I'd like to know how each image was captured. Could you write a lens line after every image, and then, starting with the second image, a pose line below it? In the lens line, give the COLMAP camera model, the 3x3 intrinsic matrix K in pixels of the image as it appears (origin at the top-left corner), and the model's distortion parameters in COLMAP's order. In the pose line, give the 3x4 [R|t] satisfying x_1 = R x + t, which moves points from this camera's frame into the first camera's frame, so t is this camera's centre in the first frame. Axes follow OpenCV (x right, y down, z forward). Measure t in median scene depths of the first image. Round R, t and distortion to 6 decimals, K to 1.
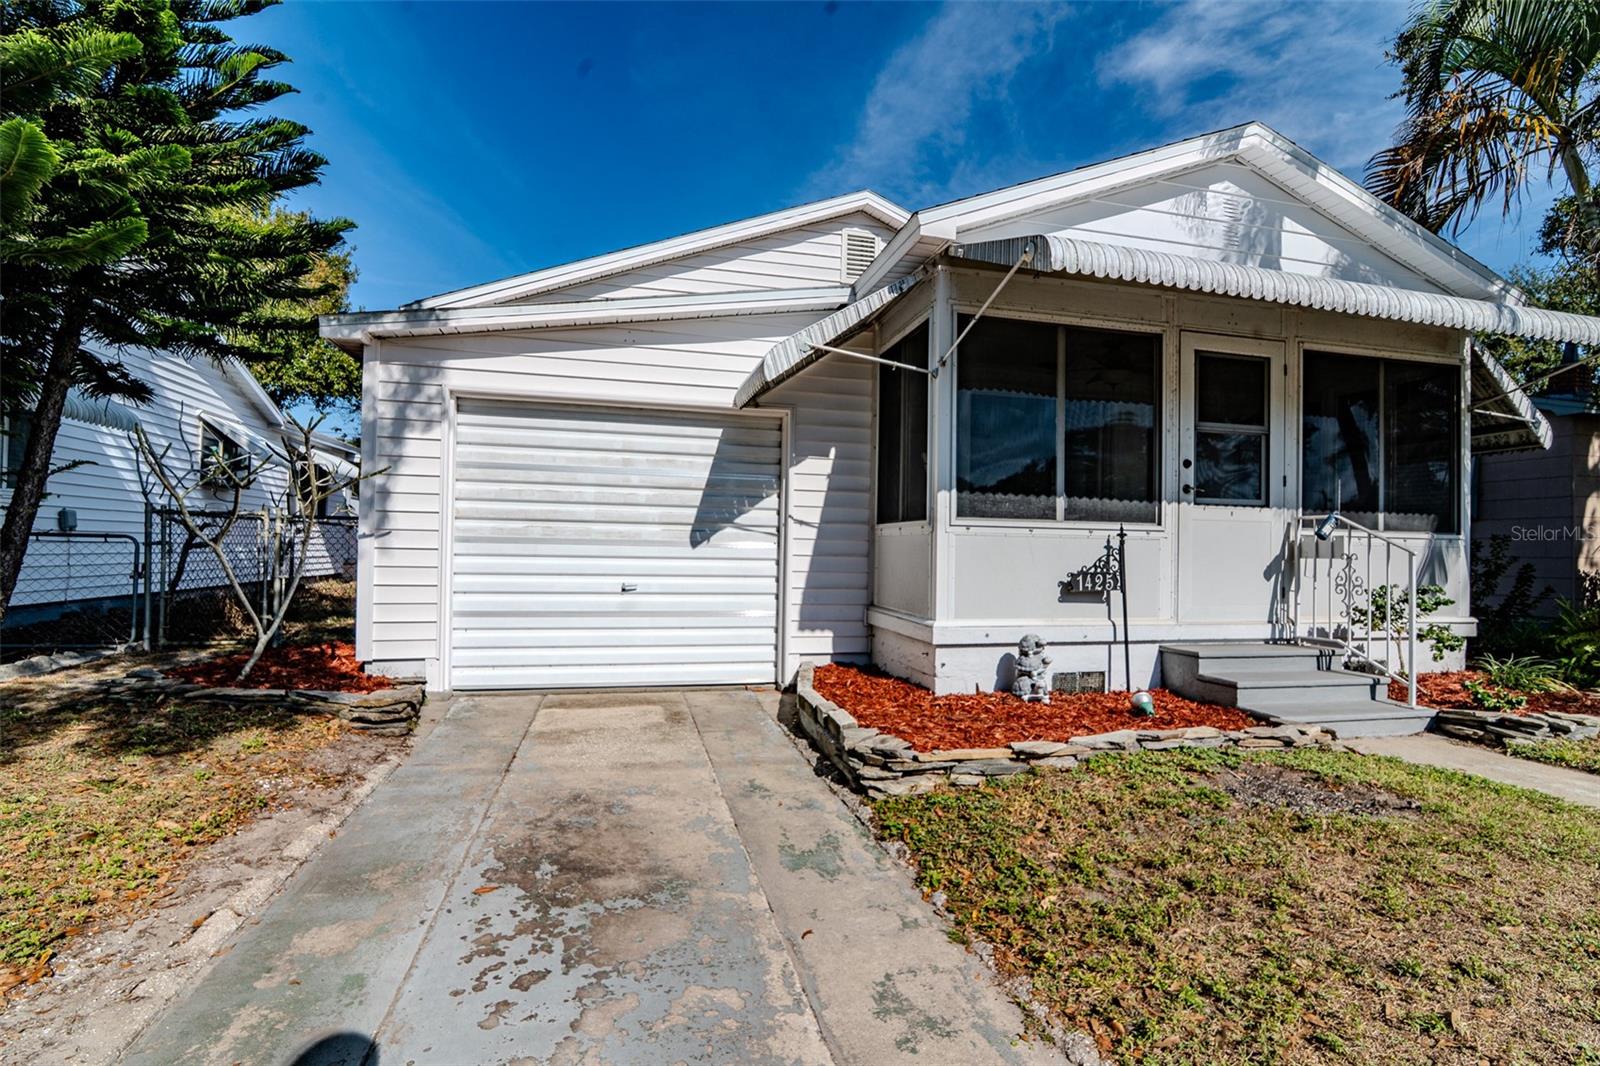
lens RADIAL K [[749.5, 0, 794.5], [0, 749.5, 538.9], [0, 0, 1]] dist [-0.019362, -0.000291]
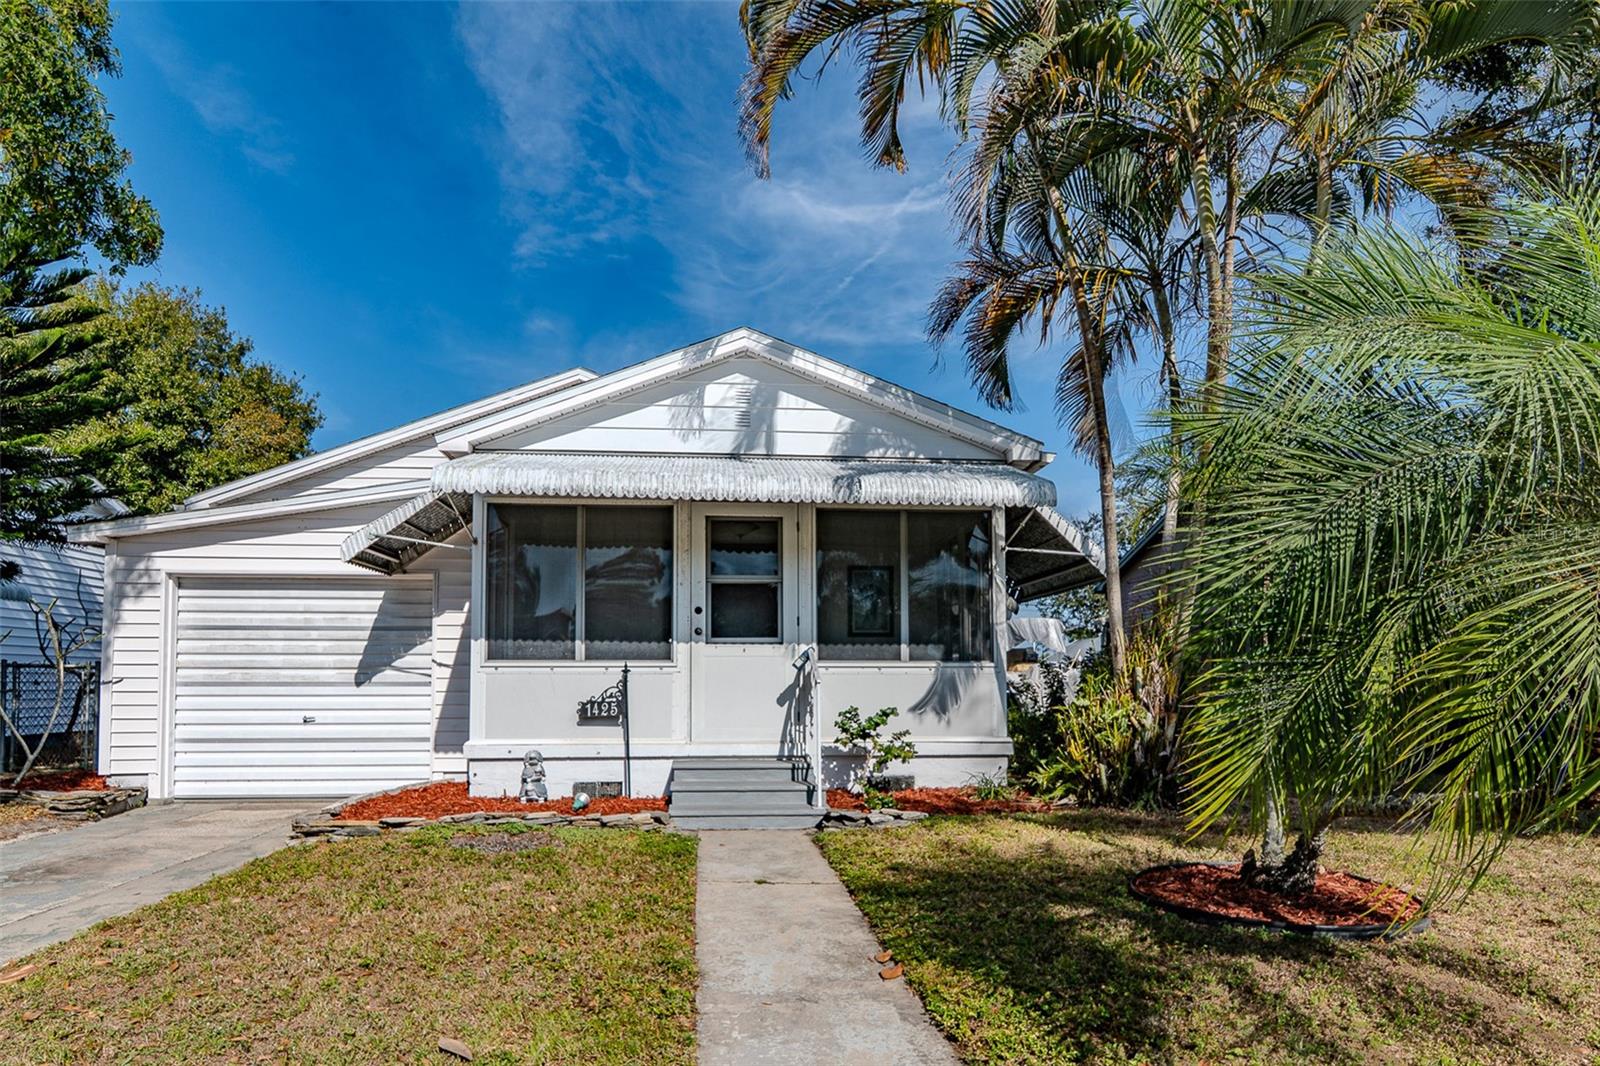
lens RADIAL K [[897.1, 0, 784.1], [0, 897.1, 639.9], [0, 0, 1]] dist [-0.021282, 0.000770]
pose [[0.989017, -0.026532, -0.145398, 0.865889], [0.021442, 0.999105, -0.036463, 0.003180], [0.146235, 0.032945, 0.988701, -0.414430]]
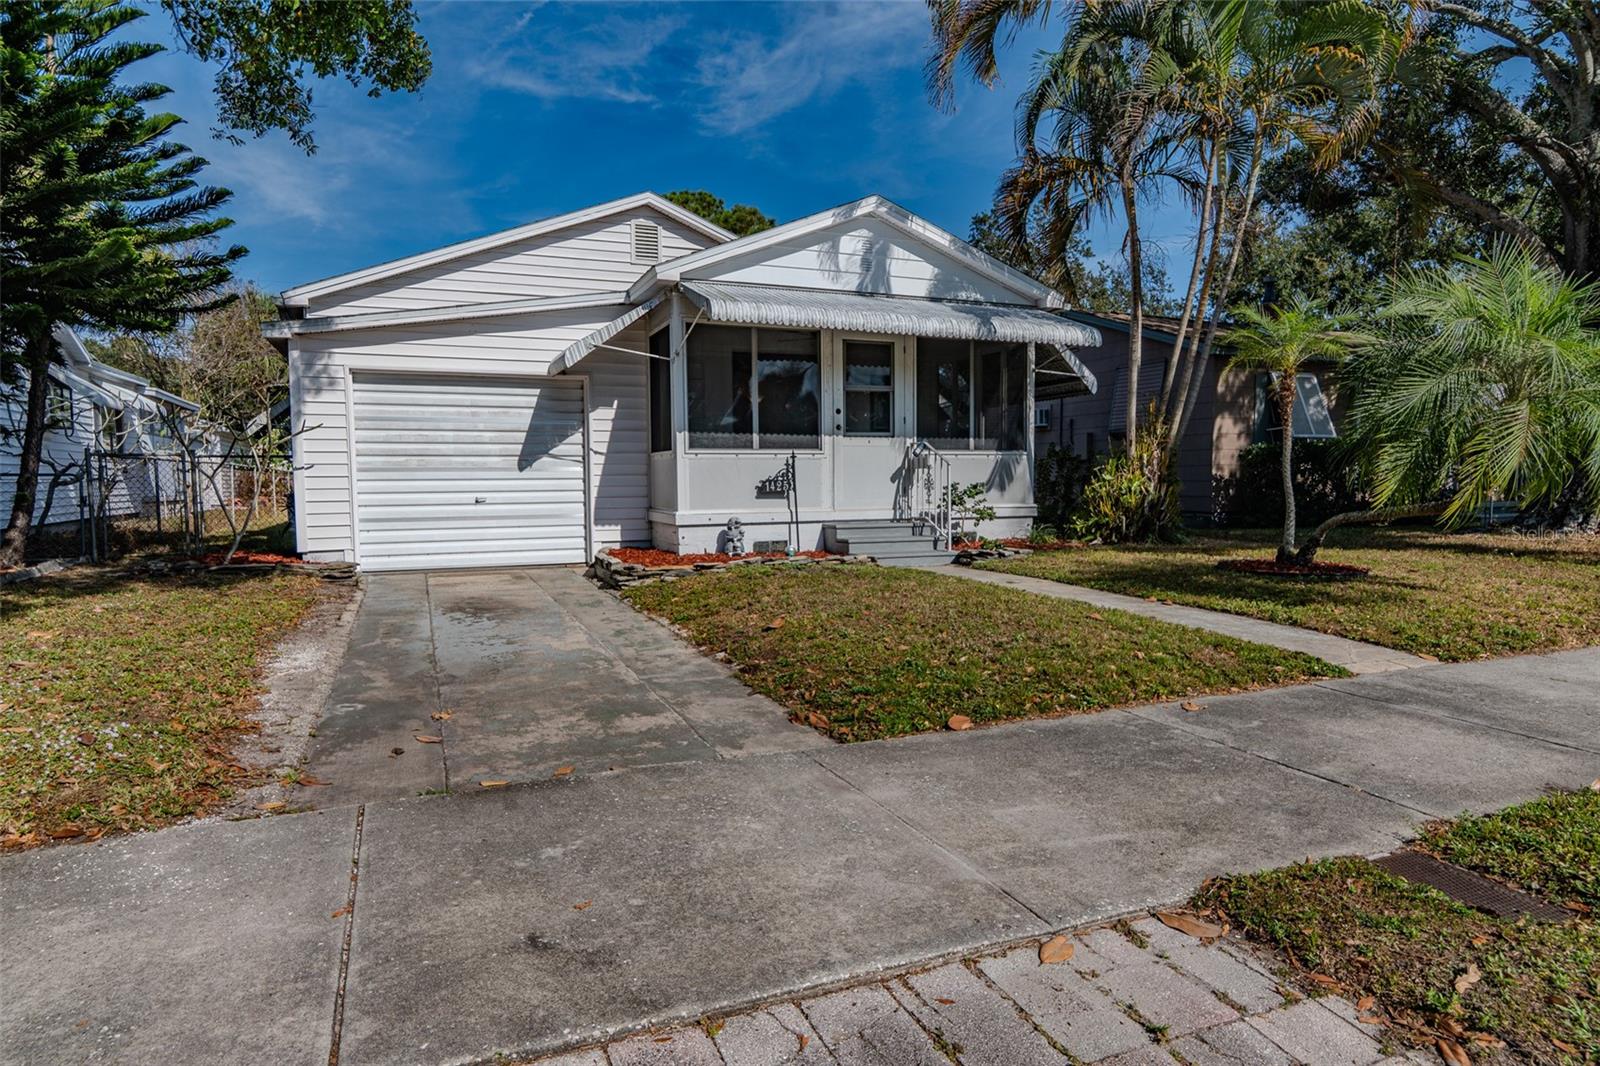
lens RADIAL K [[941.8, 0, 805.3], [0, 941.8, 543.0], [0, 0, 1]] dist [-0.014603, -0.001675]
pose [[0.985861, -0.037392, 0.163342, 0.111886], [0.023337, 0.995923, 0.087133, 0.003567], [-0.165935, -0.082089, 0.982714, -1.002949]]
